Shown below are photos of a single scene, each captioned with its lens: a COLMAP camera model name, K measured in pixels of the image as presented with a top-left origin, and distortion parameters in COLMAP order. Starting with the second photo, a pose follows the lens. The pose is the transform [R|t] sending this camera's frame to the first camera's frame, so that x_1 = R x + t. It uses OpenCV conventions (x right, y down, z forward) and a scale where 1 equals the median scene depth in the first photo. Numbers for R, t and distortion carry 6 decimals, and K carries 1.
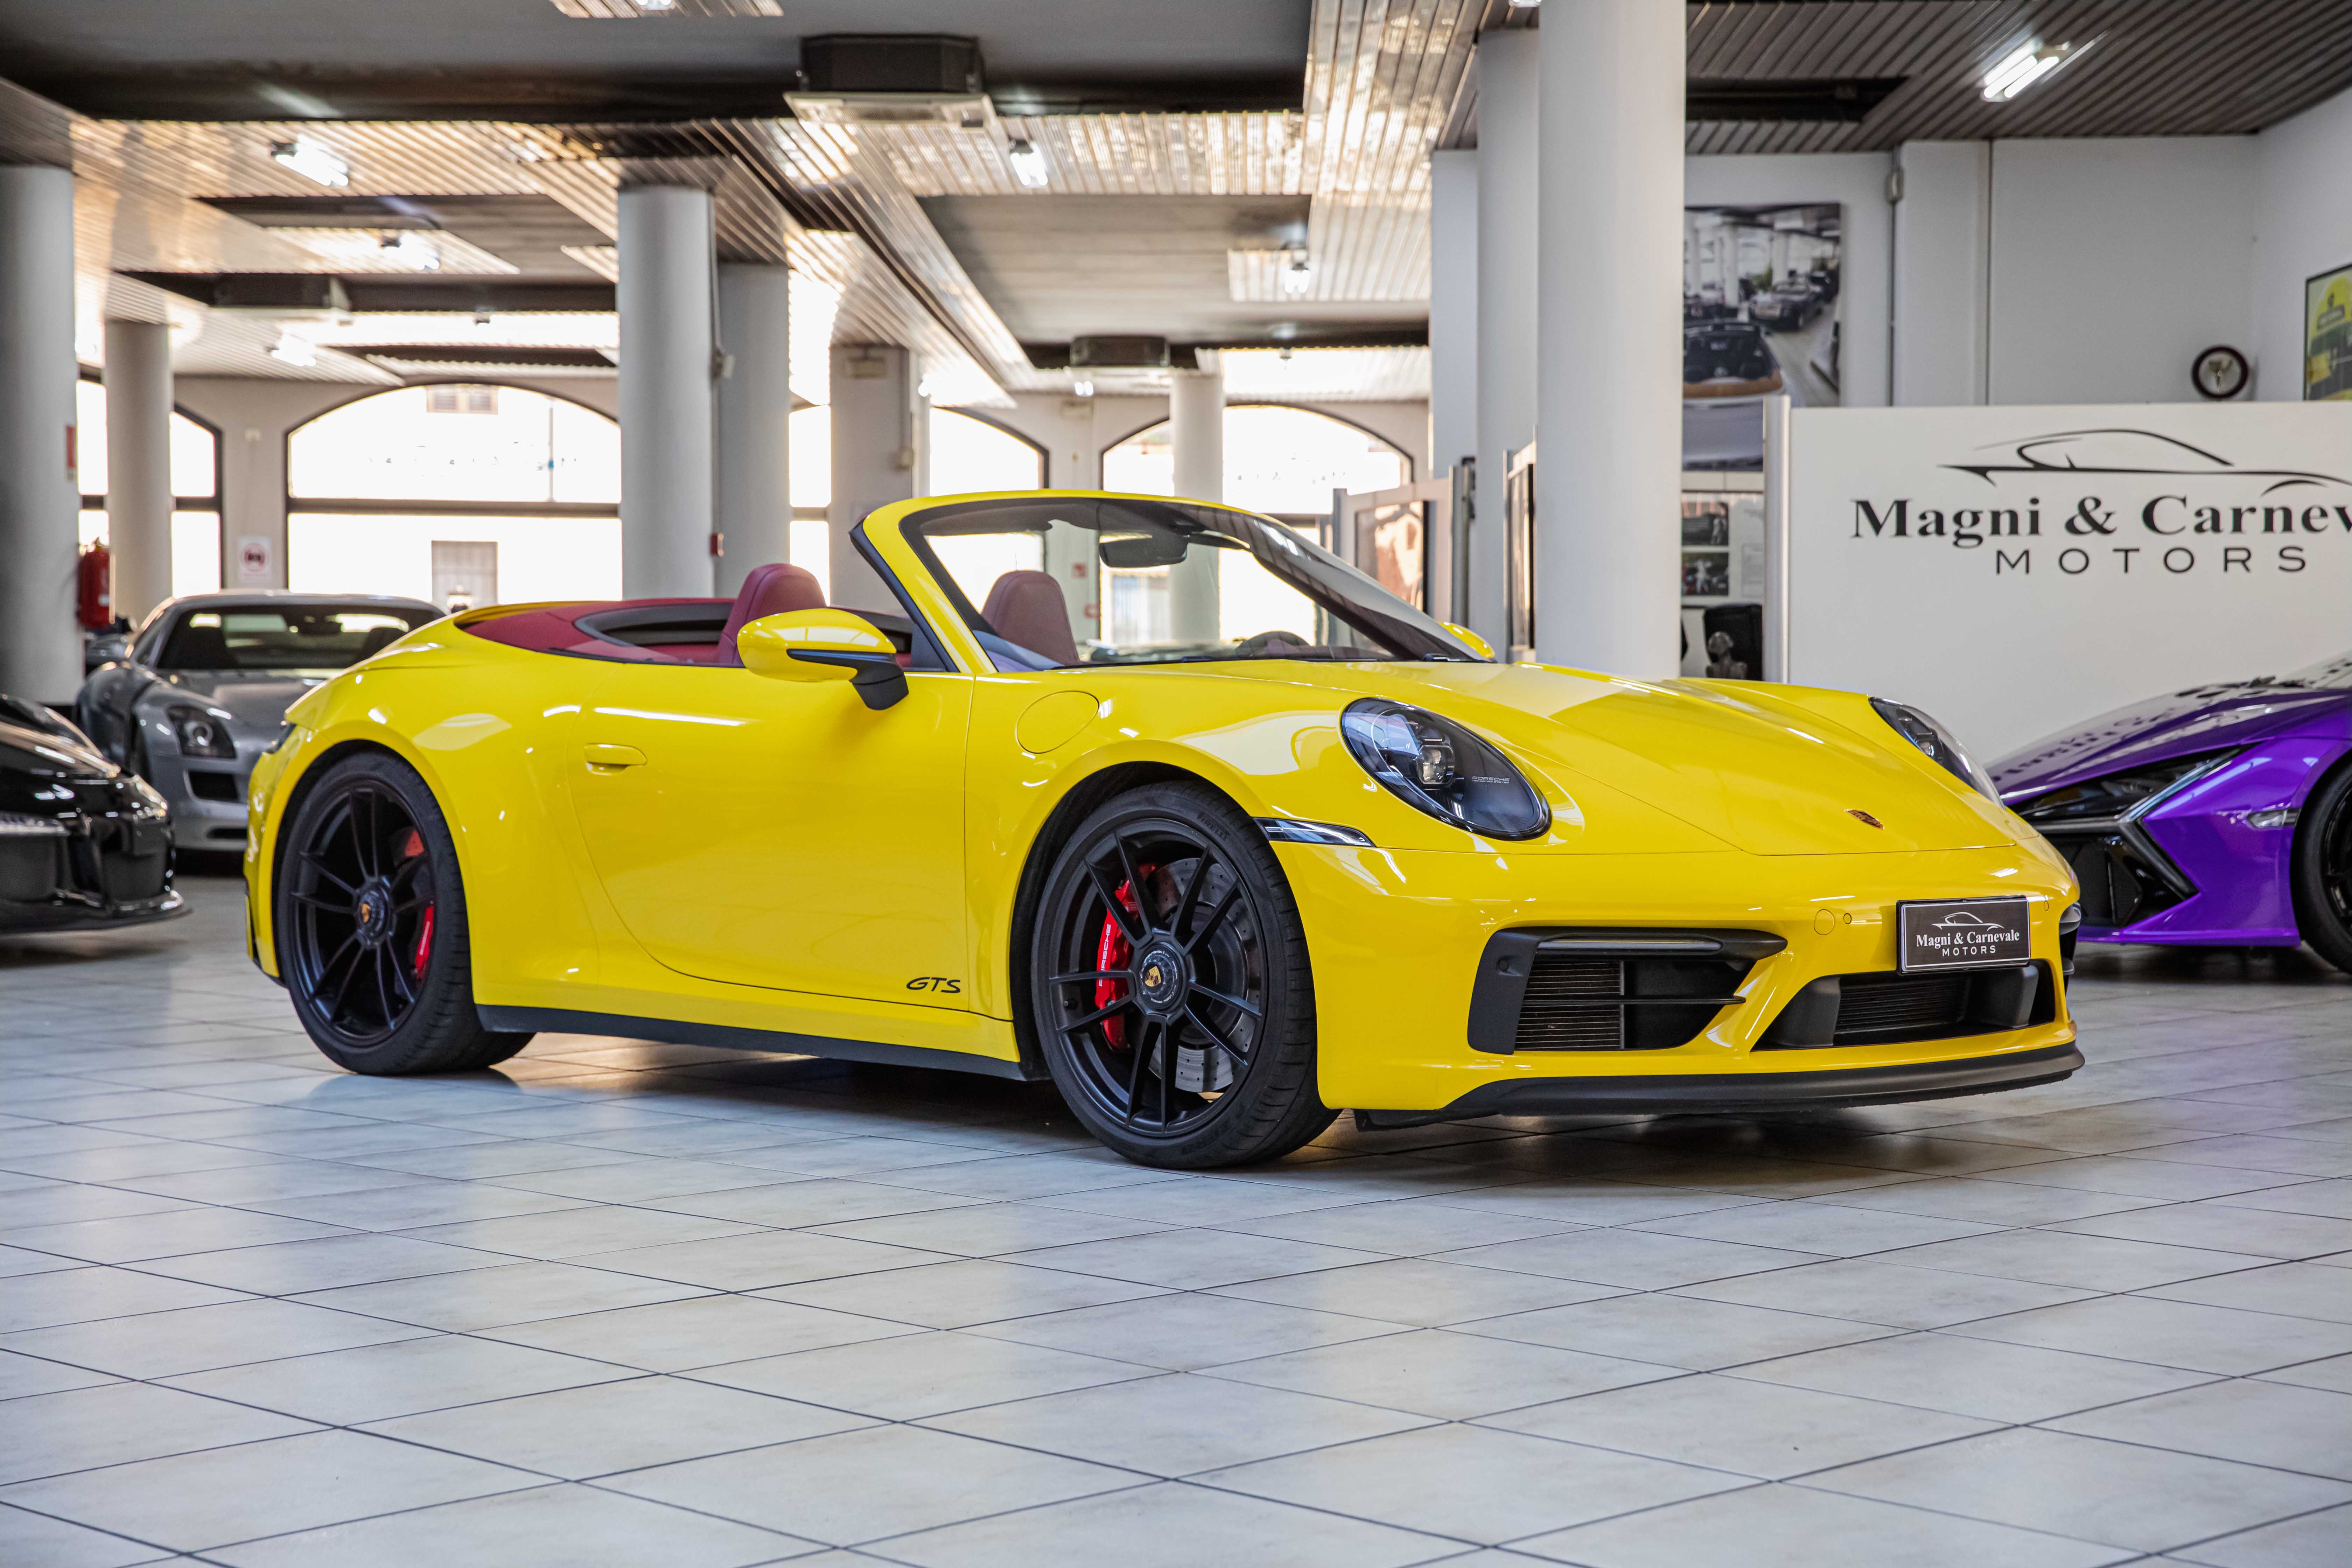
lens RADIAL K [[3895.9, 0, 1176.0], [0, 3895.9, 784.0], [0, 0, 1]] dist [0.169108, 0.064514]
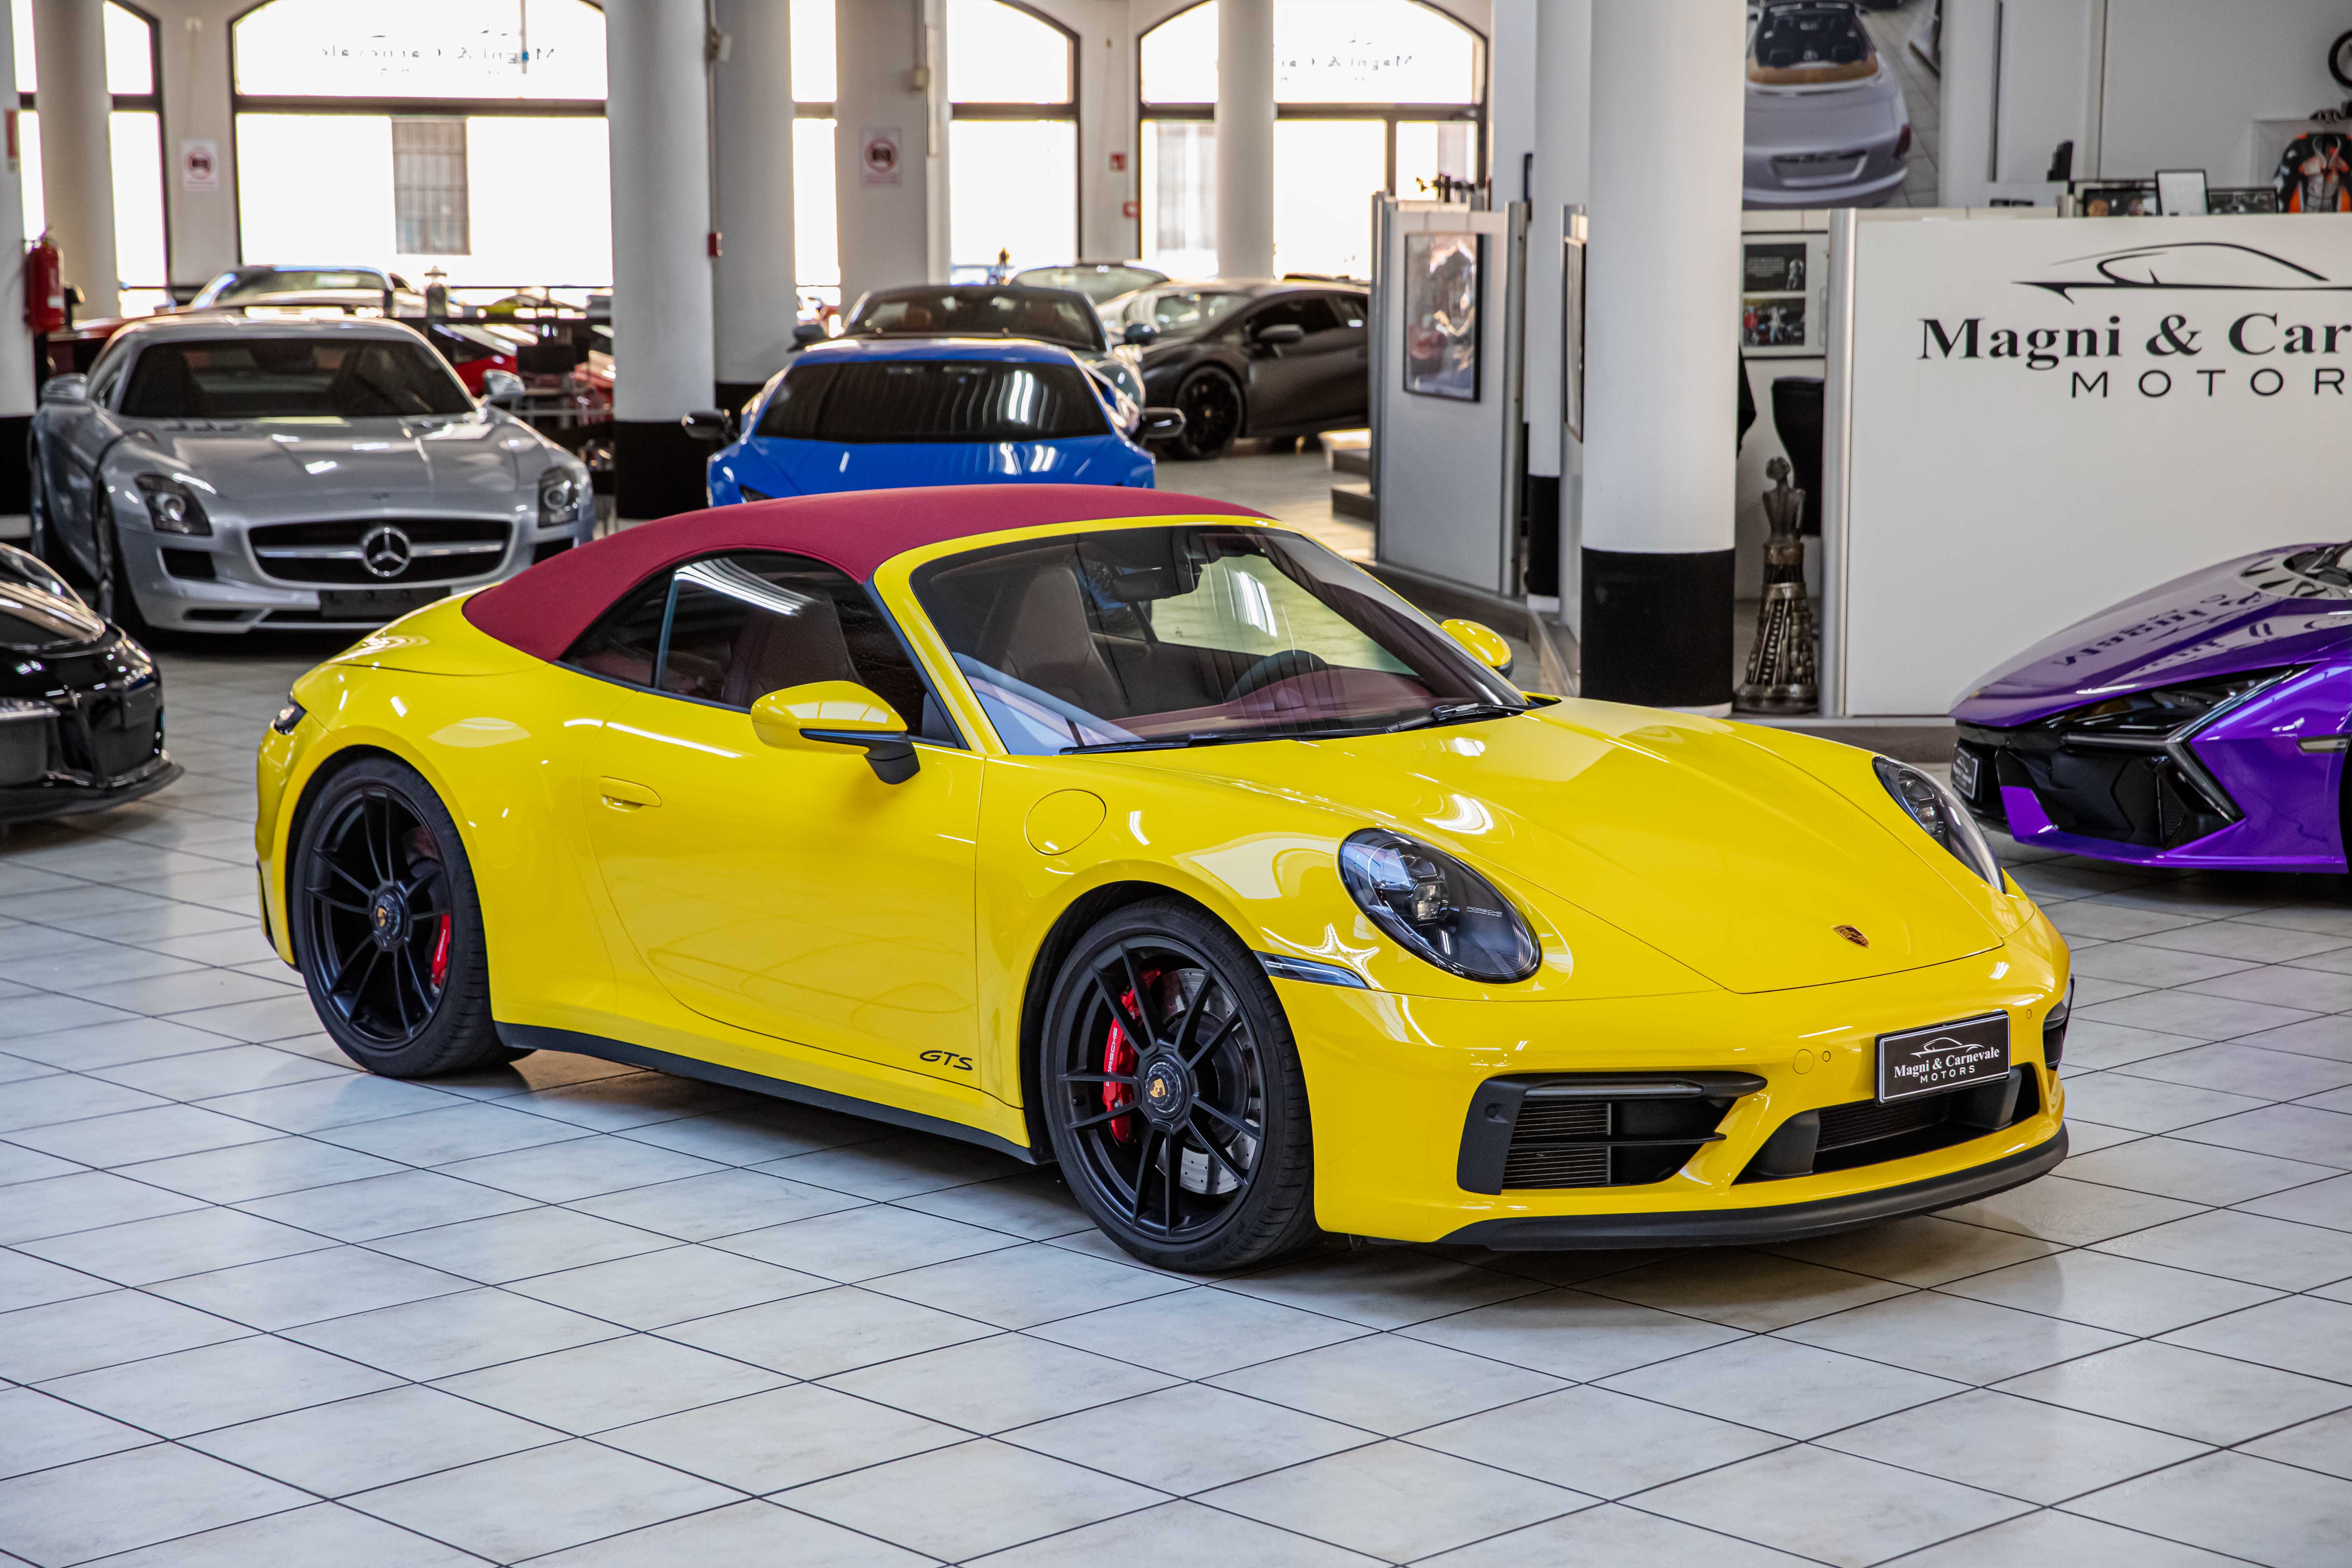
lens RADIAL K [[4382.6, 0, 1176.0], [0, 4382.6, 784.0], [0, 0, 1]] dist [0.220063, 0.122778]
pose [[0.999922, 0.001105, -0.012417, 0.006641], [0.000285, 0.993783, 0.111336, -0.079828], [0.012463, -0.111331, 0.993705, -0.072657]]
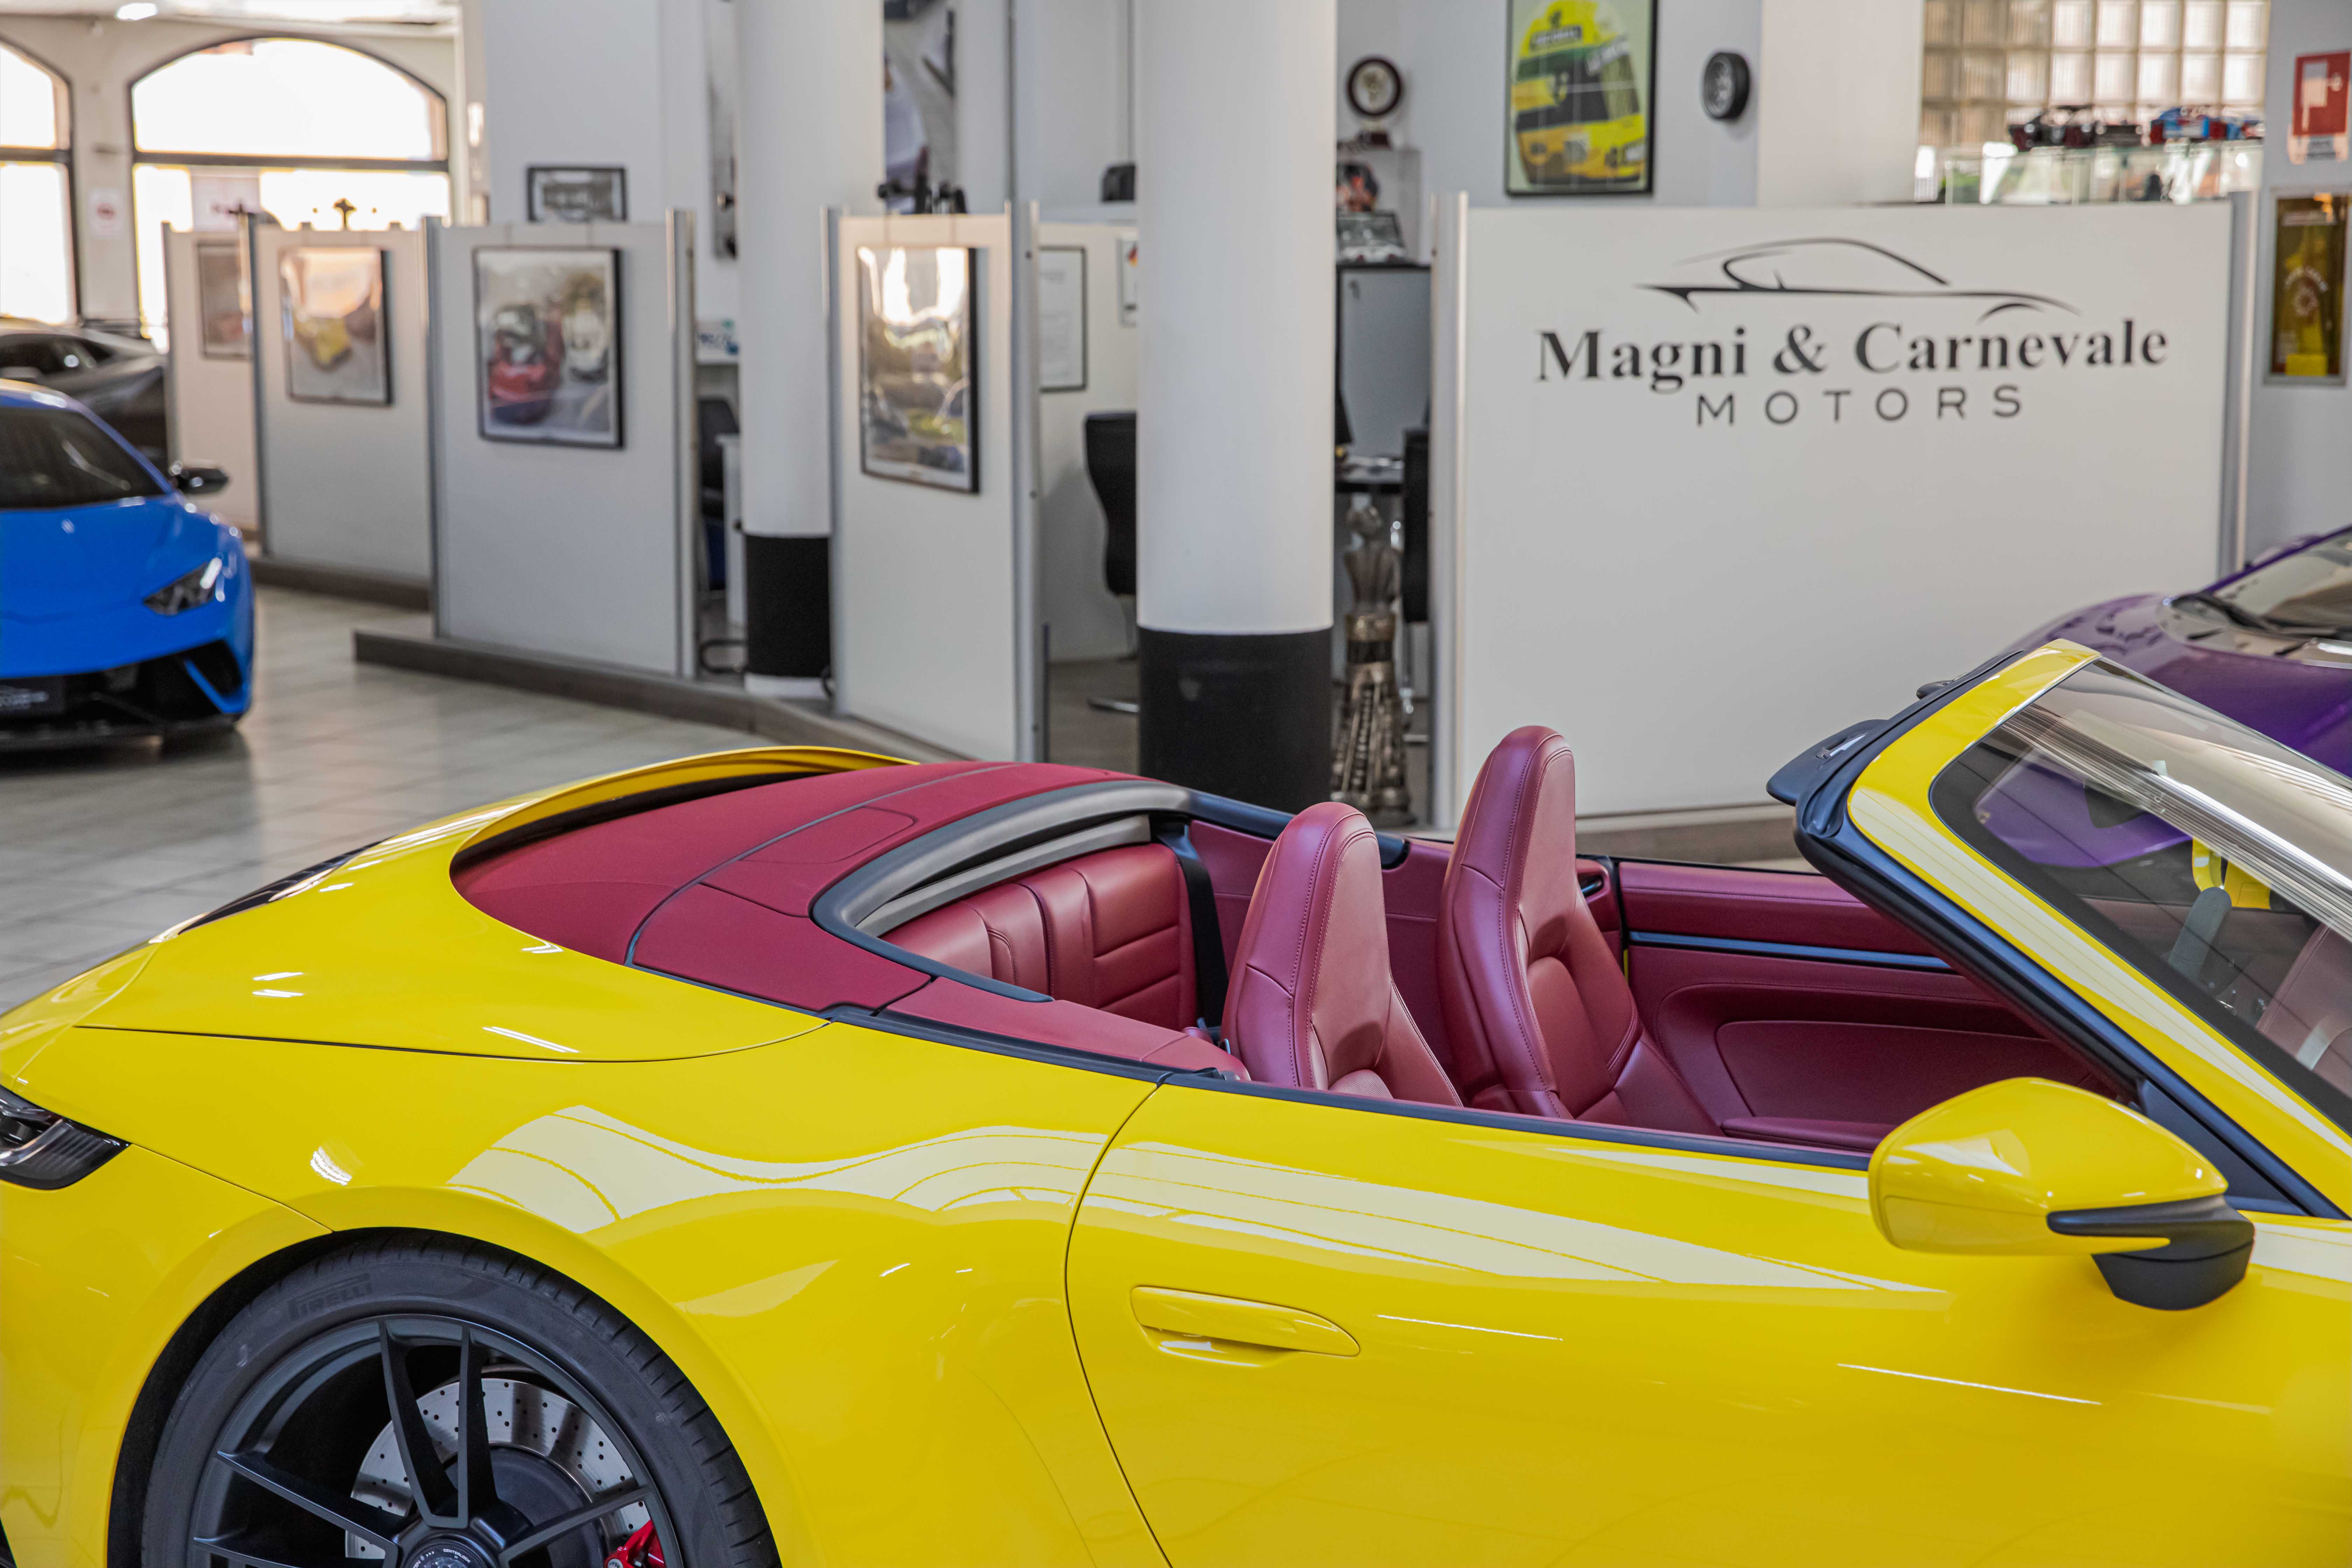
lens RADIAL K [[3687.7, 0, 1176.0], [0, 3687.7, 784.0], [0, 0, 1]] dist [0.154339, 0.027651]
pose [[0.912616, -0.057507, 0.404752, -0.188301], [0.010682, 0.993073, 0.117009, -0.070048], [-0.408677, -0.102461, 0.906909, 0.366567]]
